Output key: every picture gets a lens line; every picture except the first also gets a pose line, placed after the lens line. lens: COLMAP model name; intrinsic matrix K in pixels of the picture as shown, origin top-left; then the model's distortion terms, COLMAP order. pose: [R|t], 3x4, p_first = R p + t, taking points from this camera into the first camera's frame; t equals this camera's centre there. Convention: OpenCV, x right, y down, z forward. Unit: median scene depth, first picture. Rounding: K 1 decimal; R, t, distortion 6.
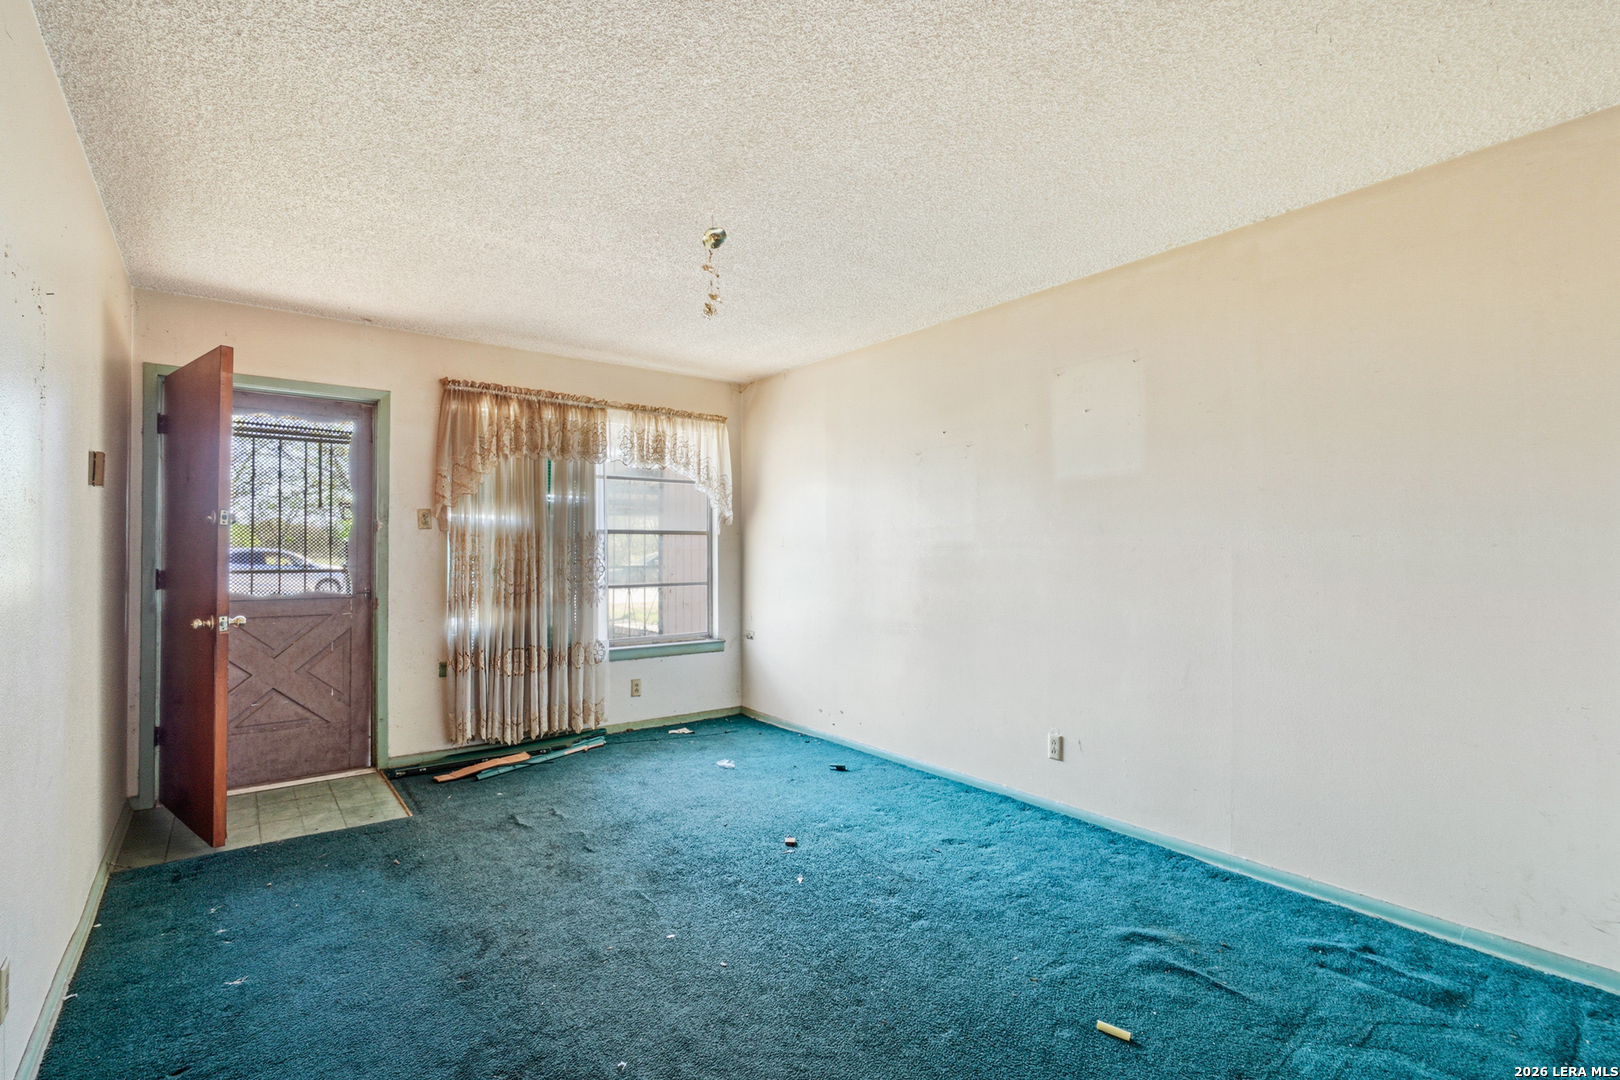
lens RADIAL K [[761.1, 0, 808.4], [0, 761.1, 539.9], [0, 0, 1]] dist [-0.006115, 0.001356]
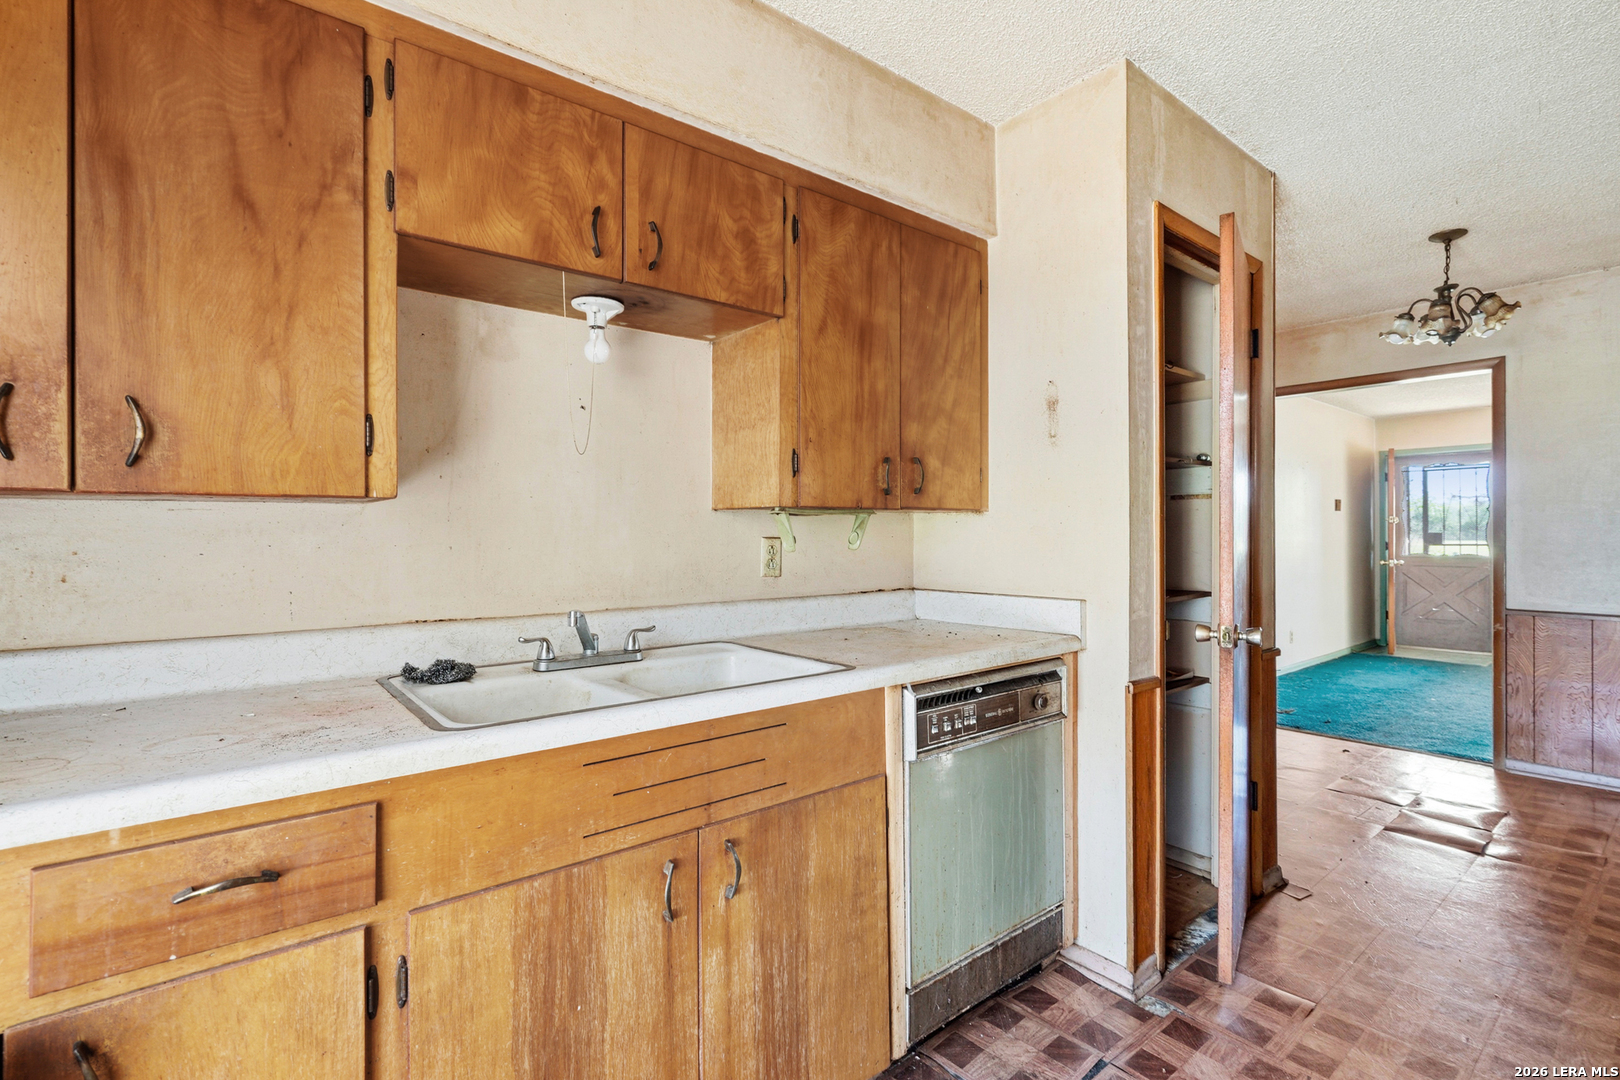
lens RADIAL K [[761.1, 0, 805.5], [0, 761.1, 532.7], [0, 0, 1]] dist [-0.006115, 0.001356]
pose [[0.022464, -0.006201, -0.999728, 1.429040], [0.016058, 0.999854, -0.005841, -0.001164], [0.999619, -0.015923, 0.022561, -0.815655]]
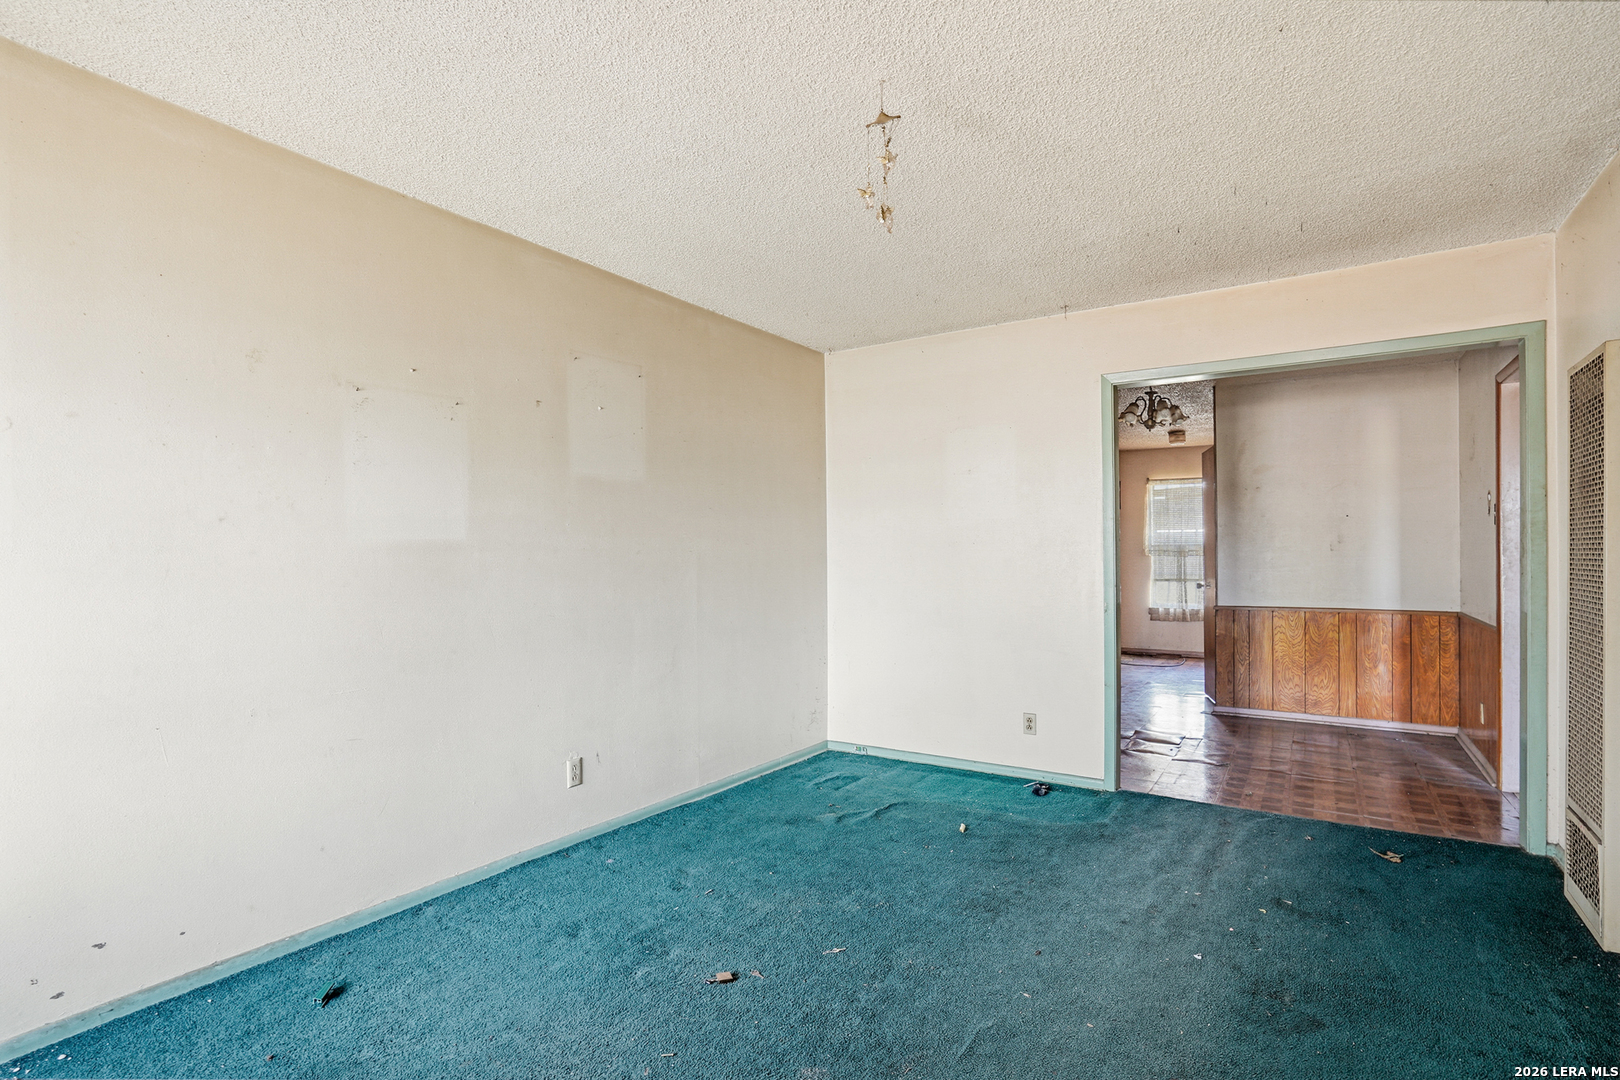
lens RADIAL K [[781.8, 0, 814.9], [0, 781.8, 550.2], [0, 0, 1]] dist [-0.032806, -0.000081]
pose [[-0.323315, 0.004995, 0.946278, -0.642040], [-0.007326, 0.999943, -0.007781, 0.015815], [-0.946263, -0.009448, -0.323260, 1.040830]]
